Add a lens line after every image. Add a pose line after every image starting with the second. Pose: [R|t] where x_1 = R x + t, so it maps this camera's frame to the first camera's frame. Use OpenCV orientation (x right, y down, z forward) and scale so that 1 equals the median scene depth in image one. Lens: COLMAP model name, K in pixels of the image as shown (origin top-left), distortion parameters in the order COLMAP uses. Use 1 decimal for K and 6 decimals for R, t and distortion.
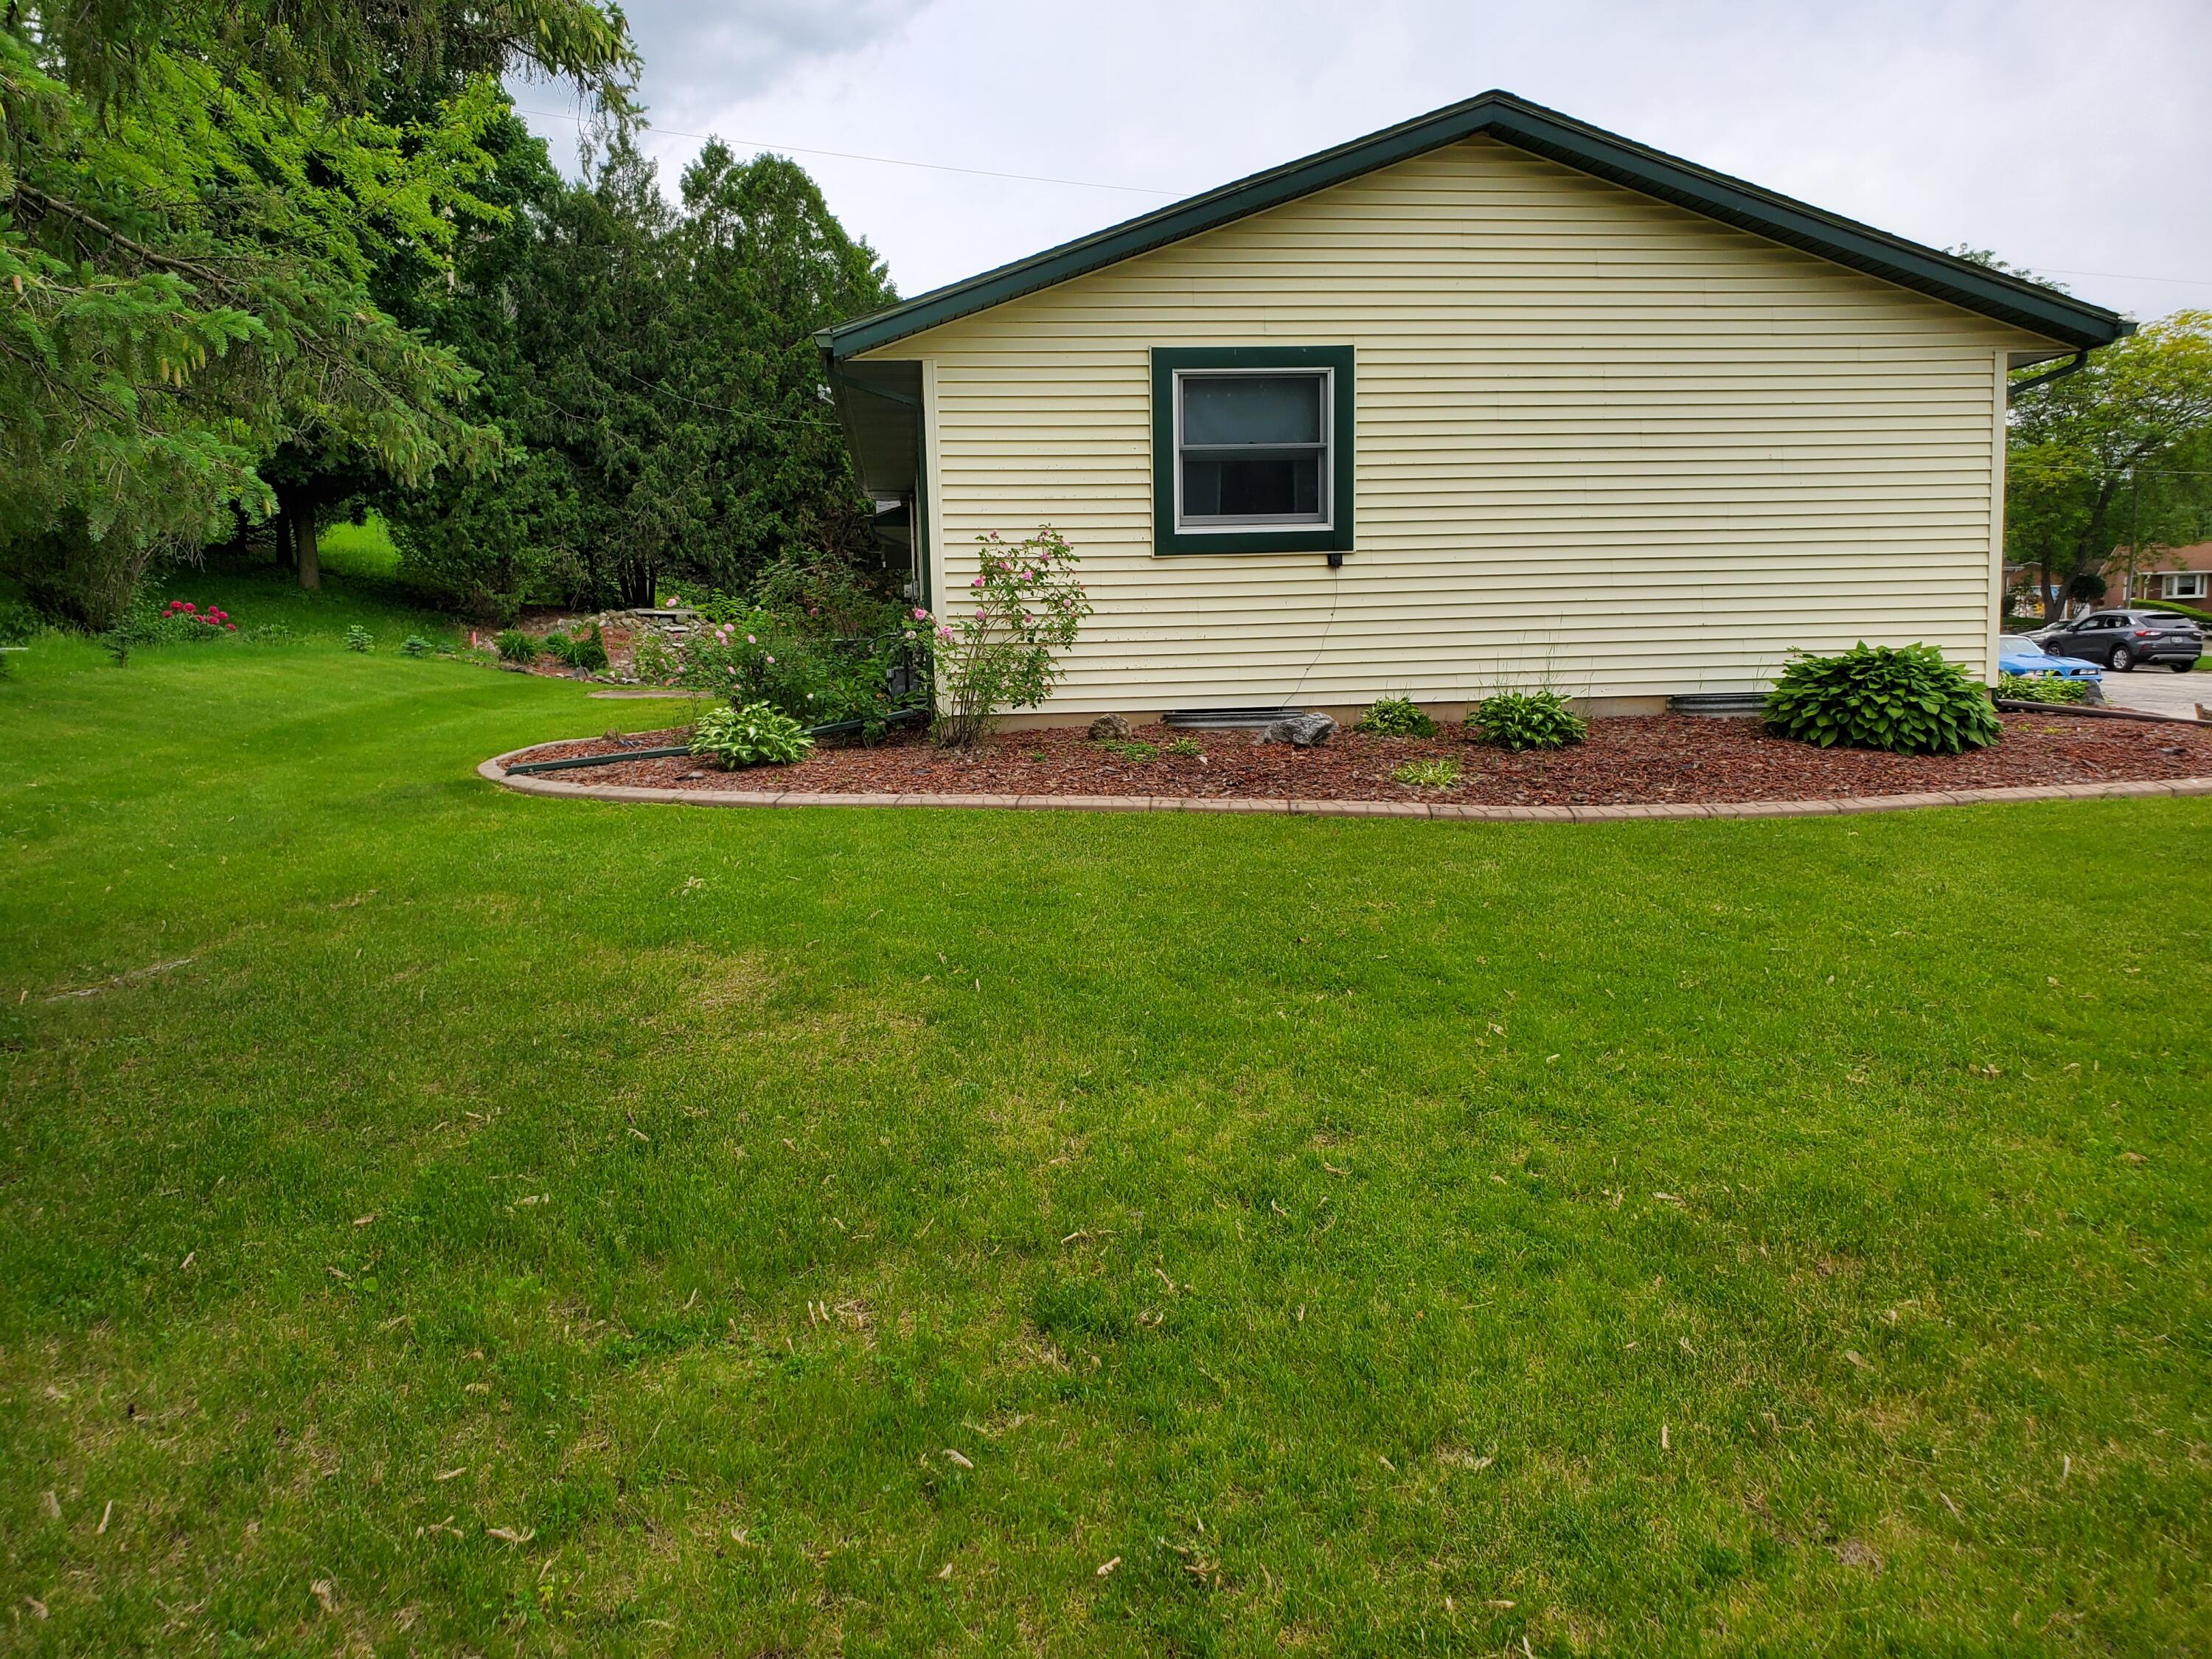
lens RADIAL K [[1751.1, 0, 1106.4], [0, 1751.1, 828.0], [0, 0, 1]] dist [0.028547, -0.022376]
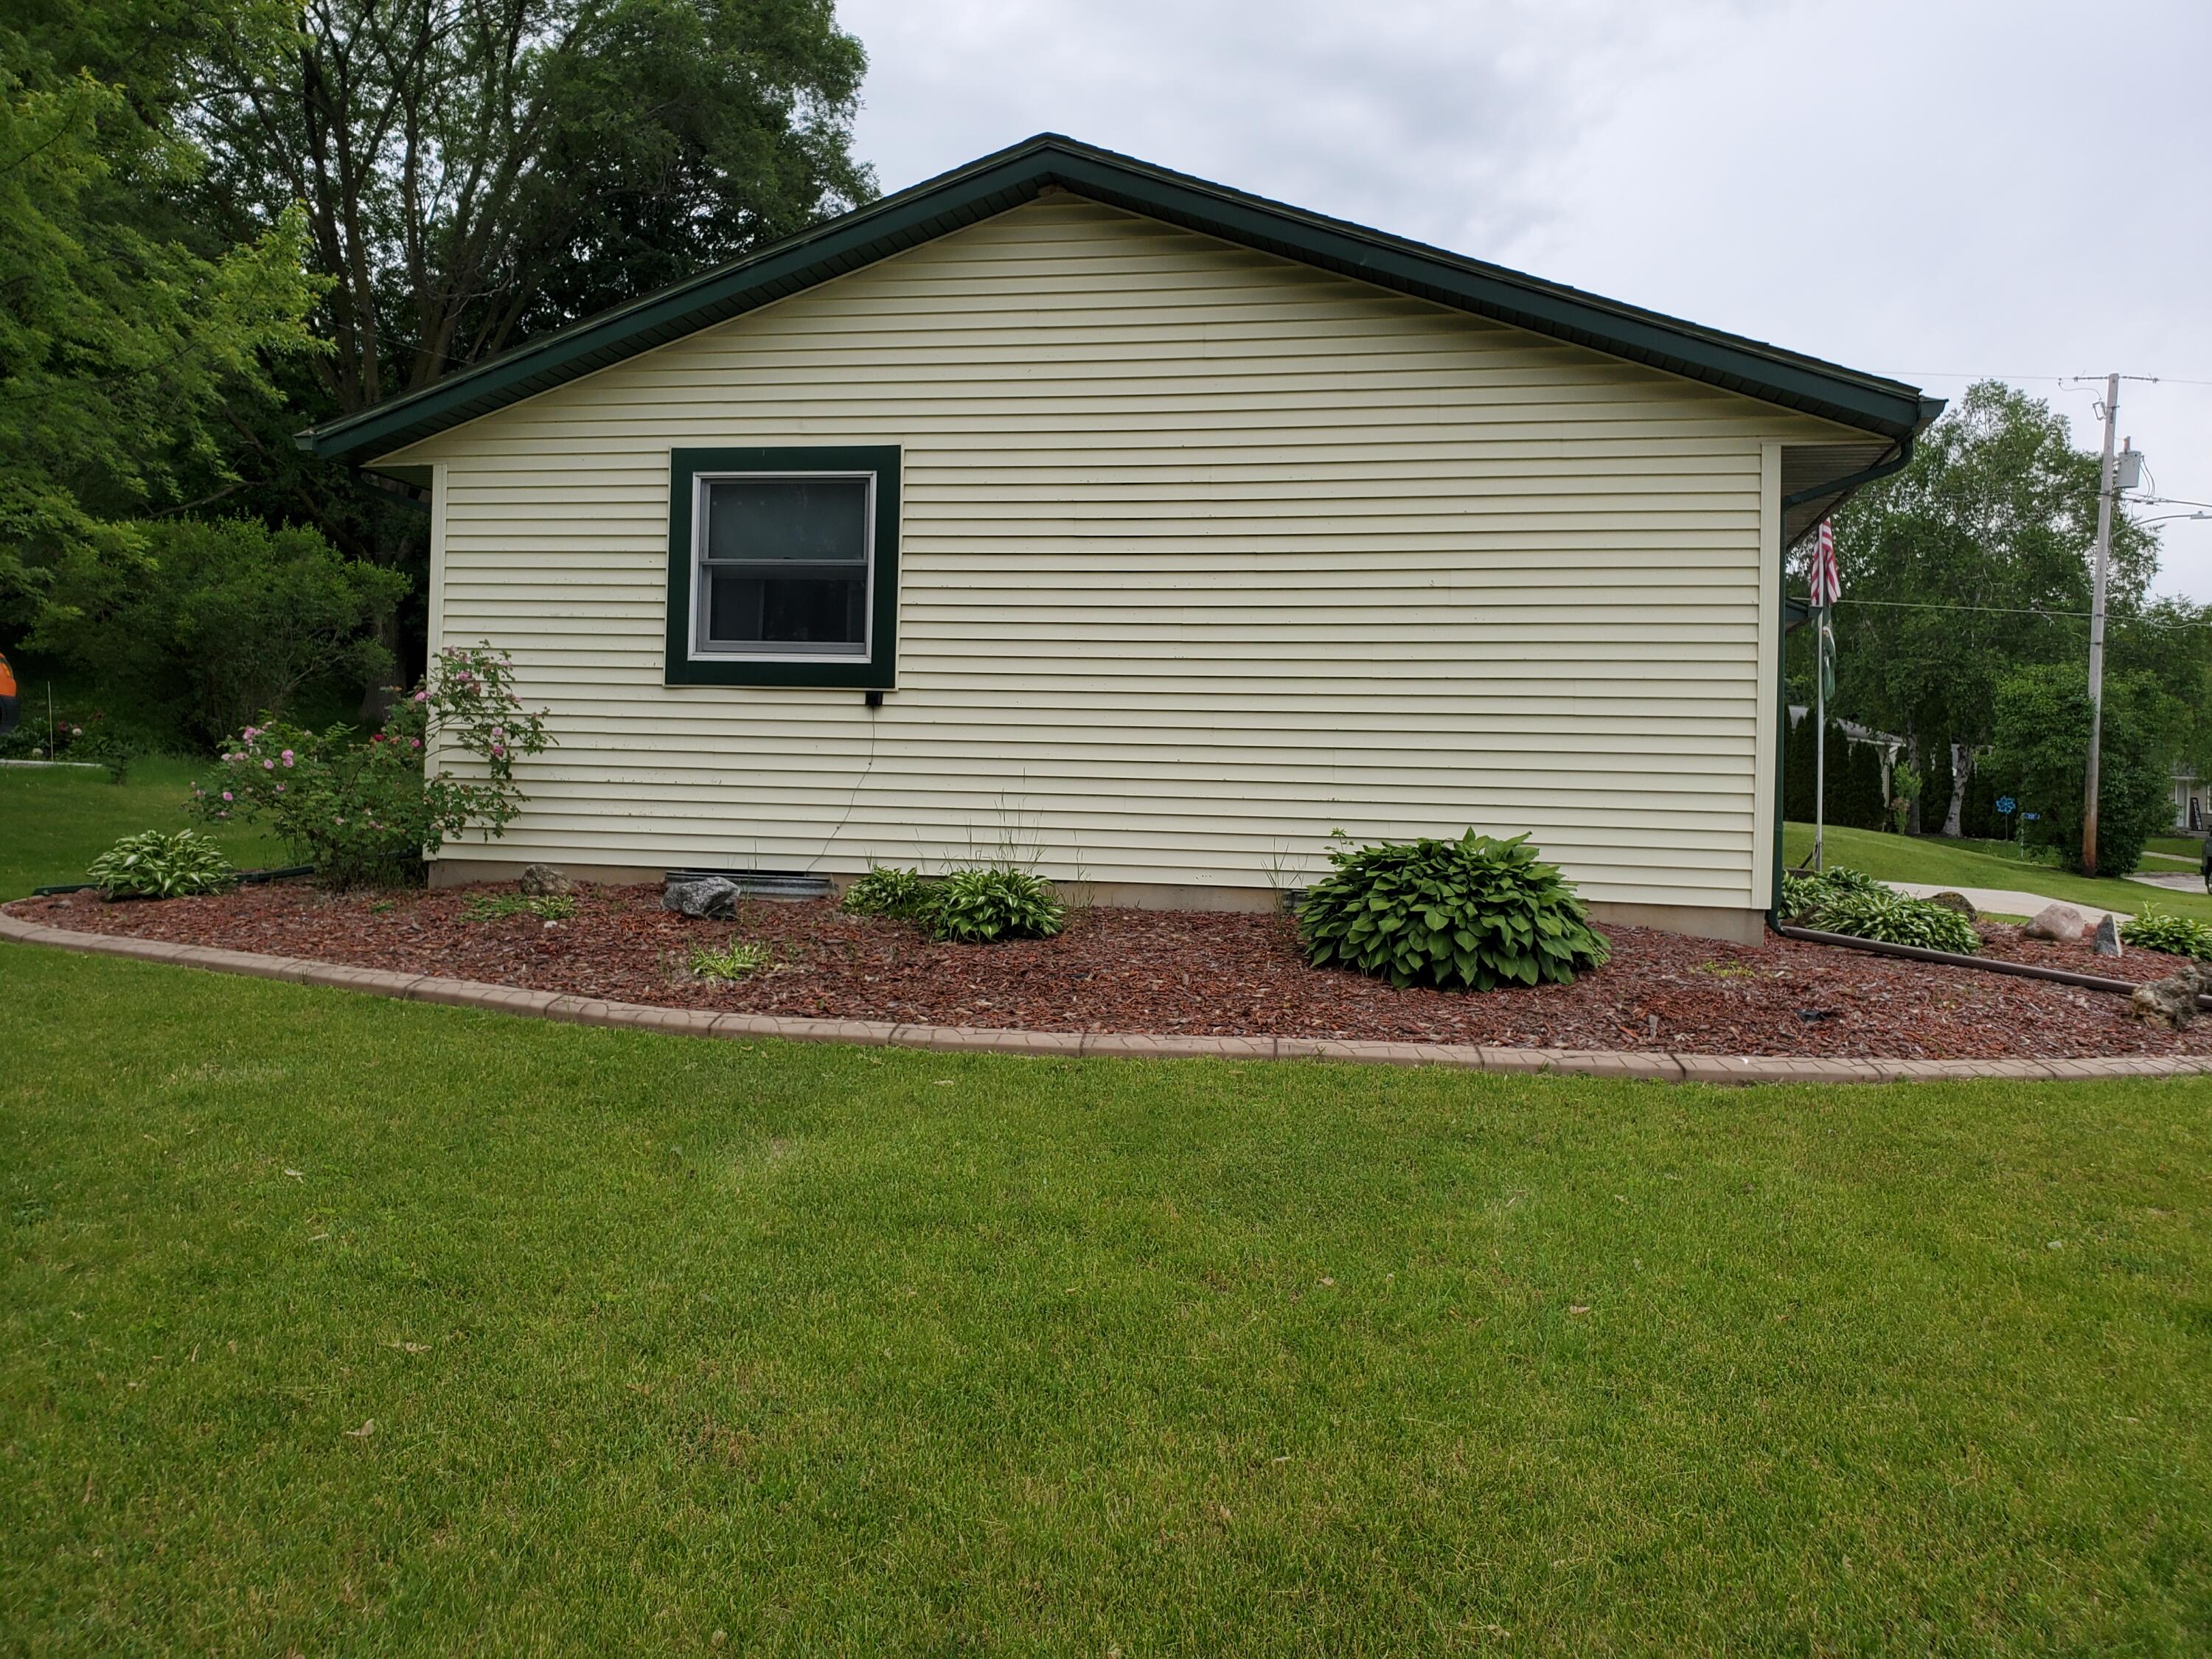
lens RADIAL K [[1751.1, 0, 1107.4], [0, 1751.1, 838.6], [0, 0, 1]] dist [0.028547, -0.022376]
pose [[0.949339, 0.054885, -0.309424, 0.501592], [-0.083378, 0.993332, -0.079617, -0.031211], [0.302991, 0.101383, 0.947585, 0.261310]]
